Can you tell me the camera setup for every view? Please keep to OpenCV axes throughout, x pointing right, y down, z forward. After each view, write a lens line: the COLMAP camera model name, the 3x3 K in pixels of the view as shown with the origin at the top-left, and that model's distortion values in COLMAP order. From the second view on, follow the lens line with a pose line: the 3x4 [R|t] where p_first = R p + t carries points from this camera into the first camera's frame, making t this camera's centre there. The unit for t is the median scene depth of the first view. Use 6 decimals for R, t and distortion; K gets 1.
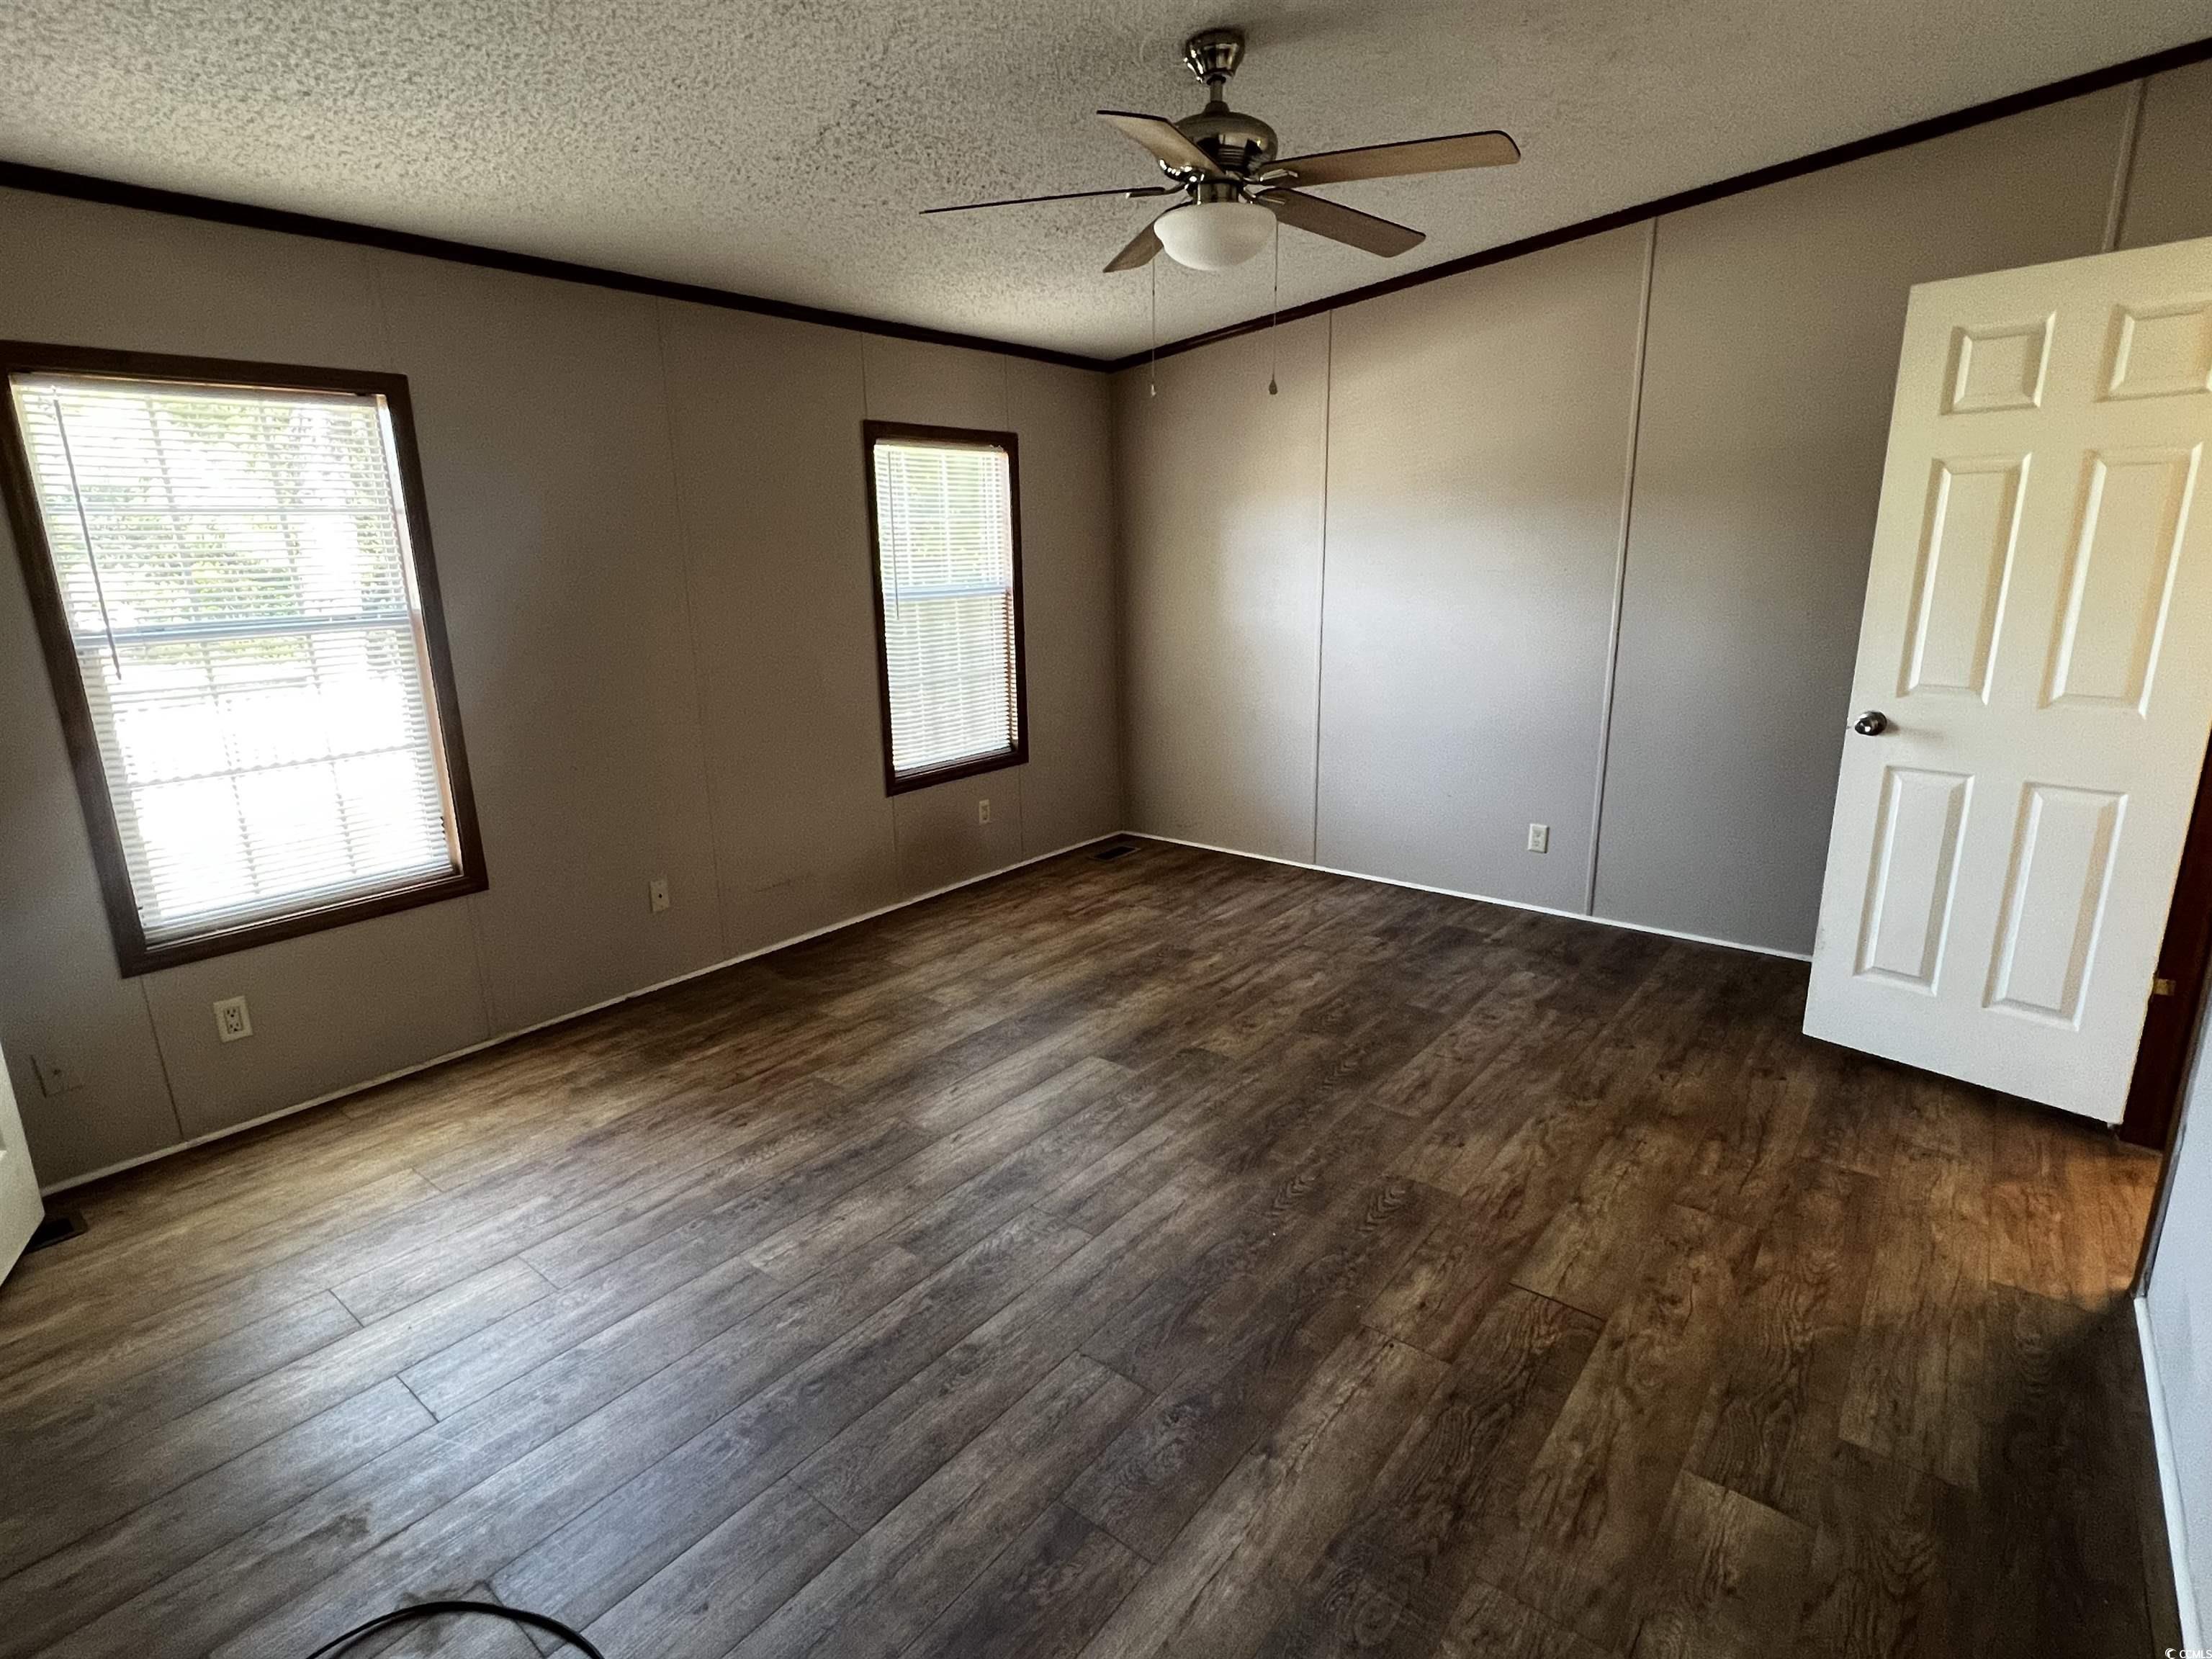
lens RADIAL K [[1133.6, 0, 1112.0], [0, 1133.6, 837.4], [0, 0, 1]] dist [-0.002147, -0.000401]
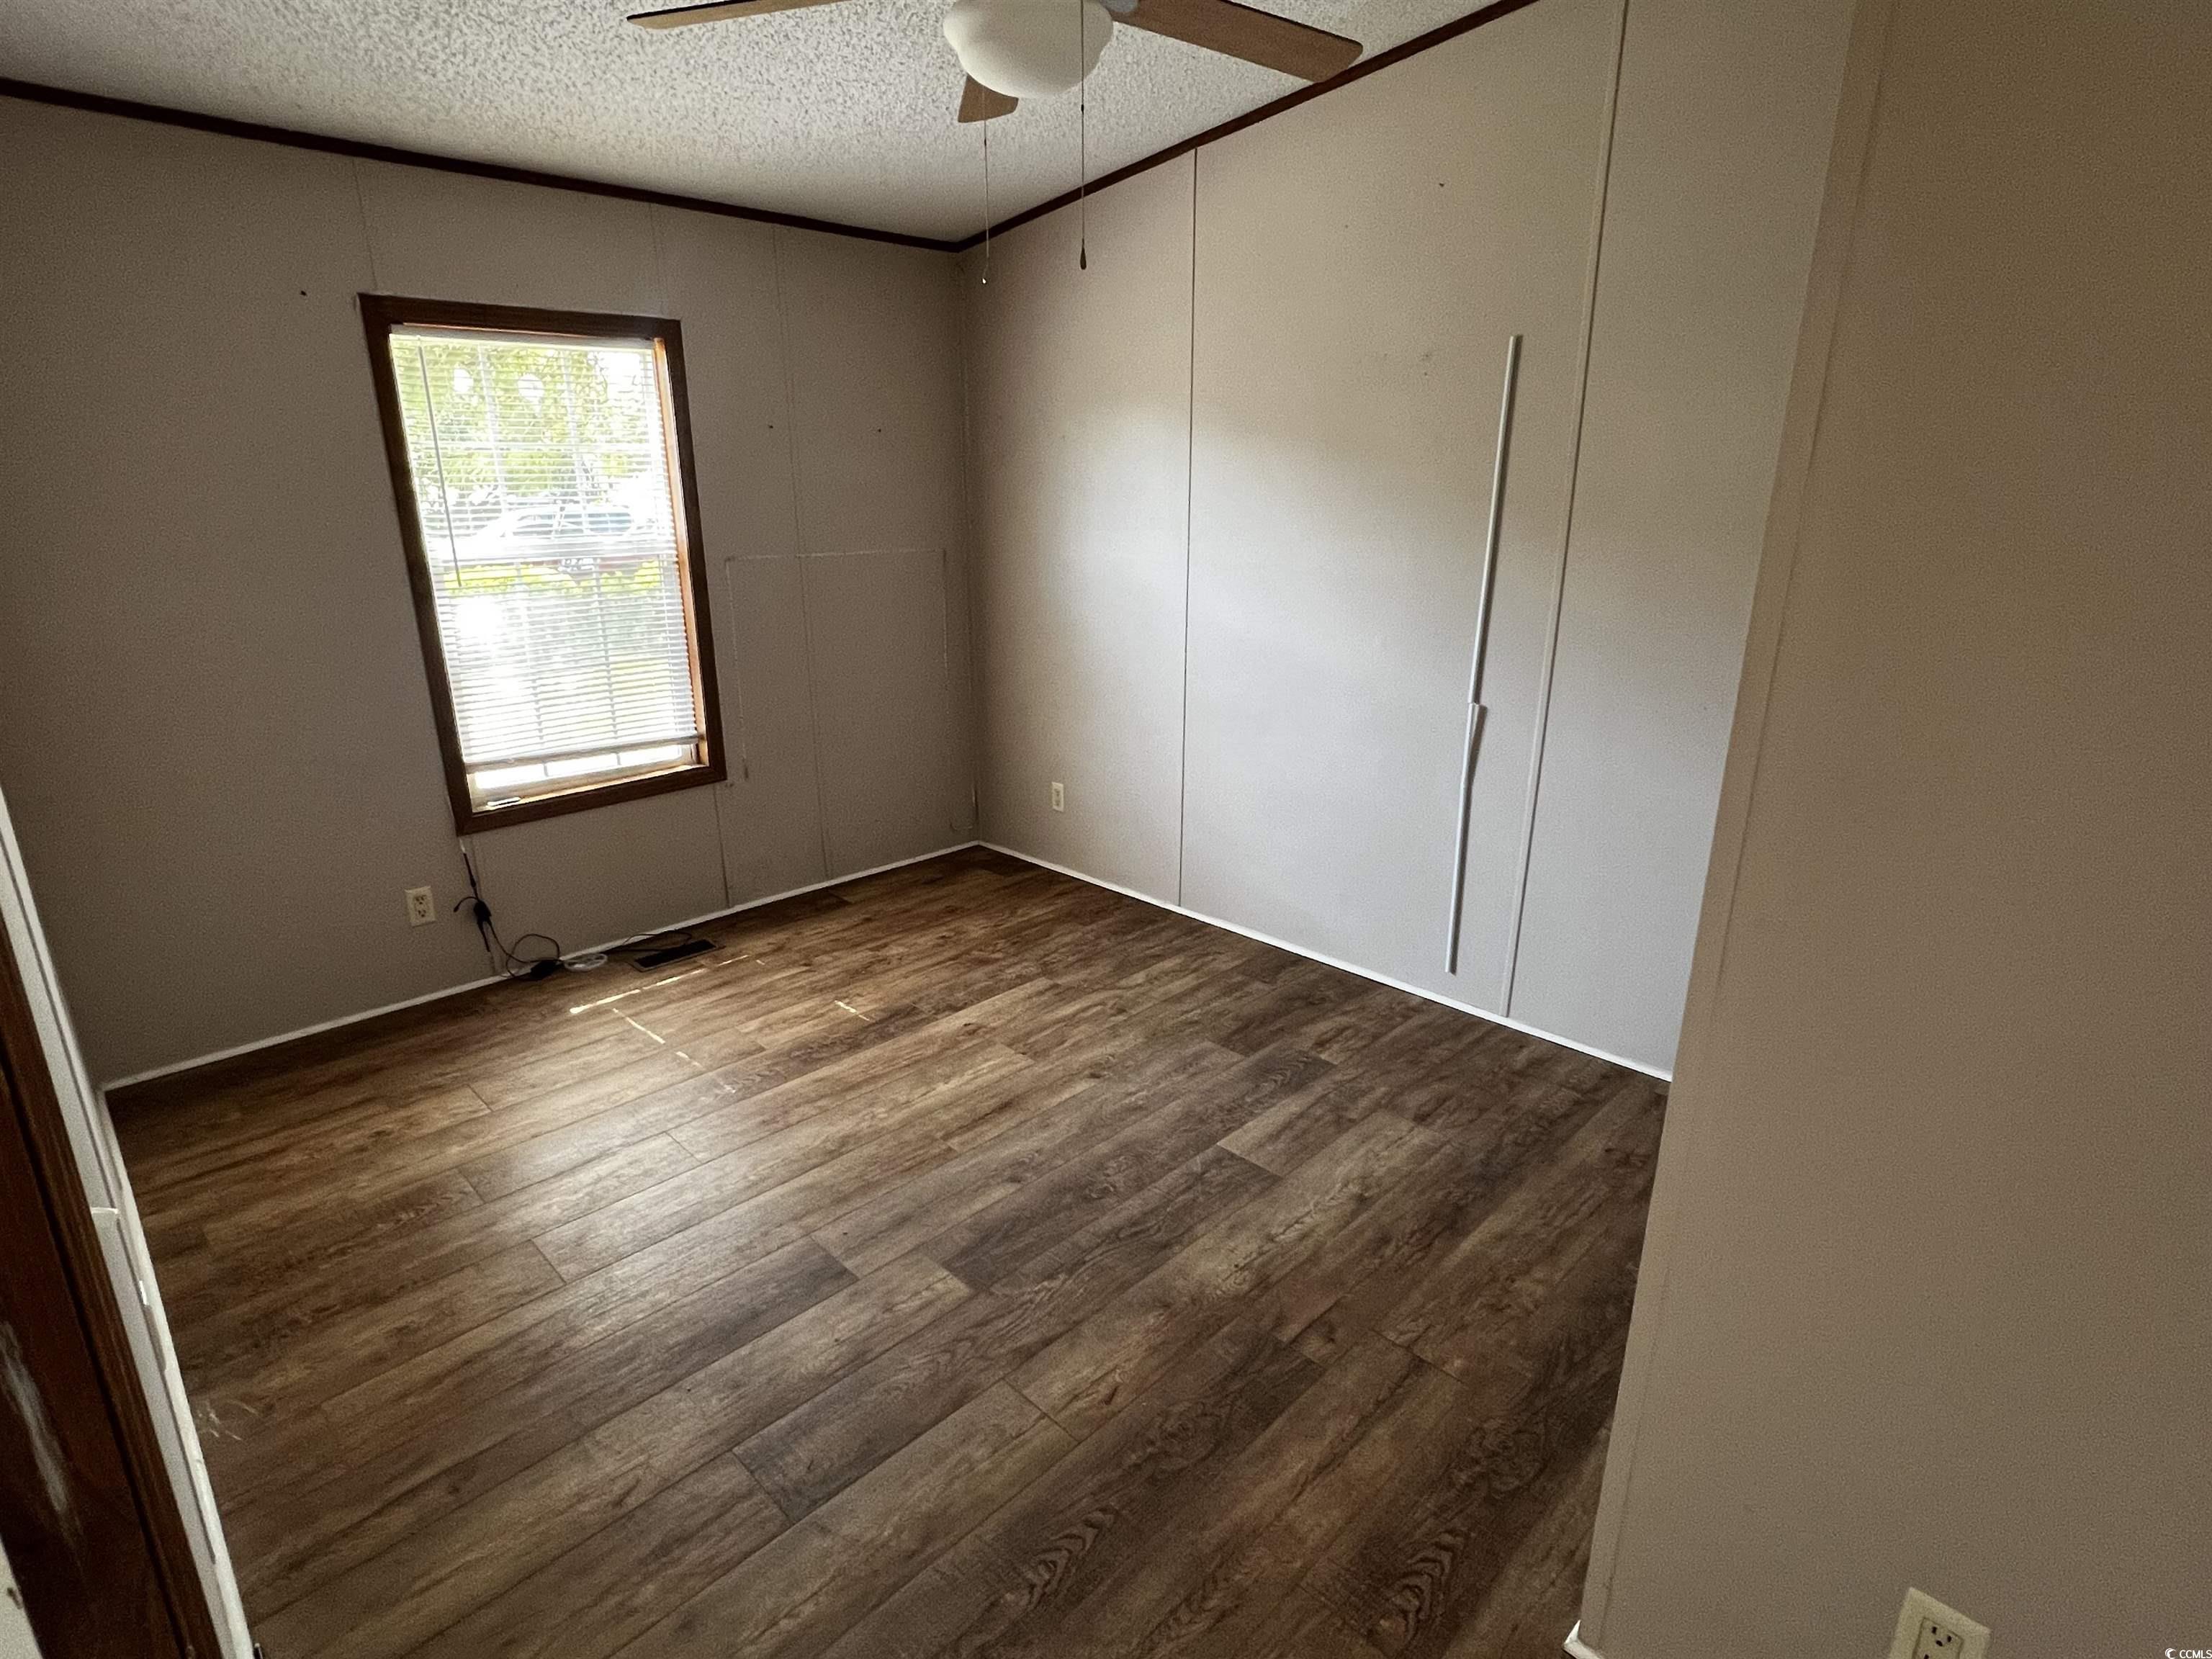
lens RADIAL K [[1109.5, 0, 1106.0], [0, 1109.5, 829.5], [0, 0, 1]] dist [-0.035941, 0.000744]
pose [[0.992711, 0.046567, -0.111159, 0.856383], [-0.040319, 0.997513, 0.057804, -0.288600], [0.113575, -0.052901, 0.992120, 1.088858]]
